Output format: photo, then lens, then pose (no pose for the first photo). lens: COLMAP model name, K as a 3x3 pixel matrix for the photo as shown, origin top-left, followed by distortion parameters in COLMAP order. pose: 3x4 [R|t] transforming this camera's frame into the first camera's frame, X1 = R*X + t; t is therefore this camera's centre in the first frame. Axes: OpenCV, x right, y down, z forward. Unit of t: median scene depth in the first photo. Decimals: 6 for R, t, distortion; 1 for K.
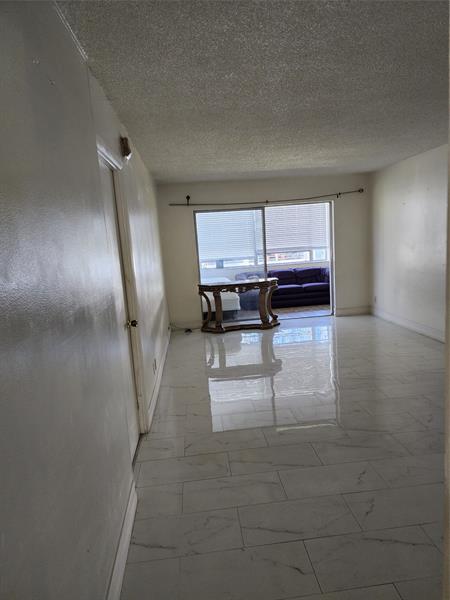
lens RADIAL K [[396.4, 0, 225.0], [0, 396.4, 300.0], [0, 0, 1]] dist [0.173275, -0.000563]
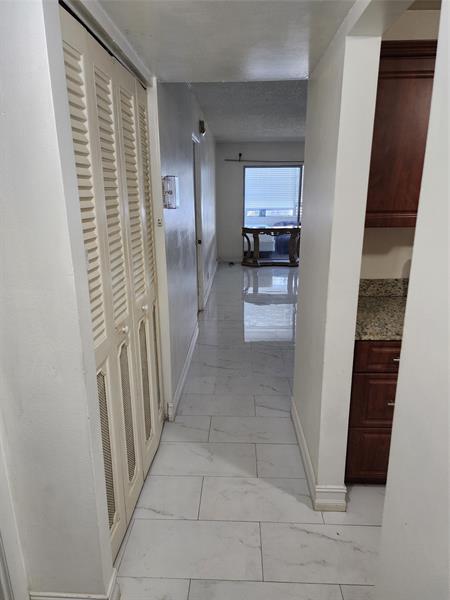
lens RADIAL K [[396.4, 0, 225.0], [0, 396.4, 300.0], [0, 0, 1]] dist [0.173275, -0.000563]
pose [[0.990513, 0.092199, -0.101902, 0.029247], [-0.079361, 0.989159, 0.123561, 0.036841], [0.112190, -0.114301, 0.987091, -0.283110]]
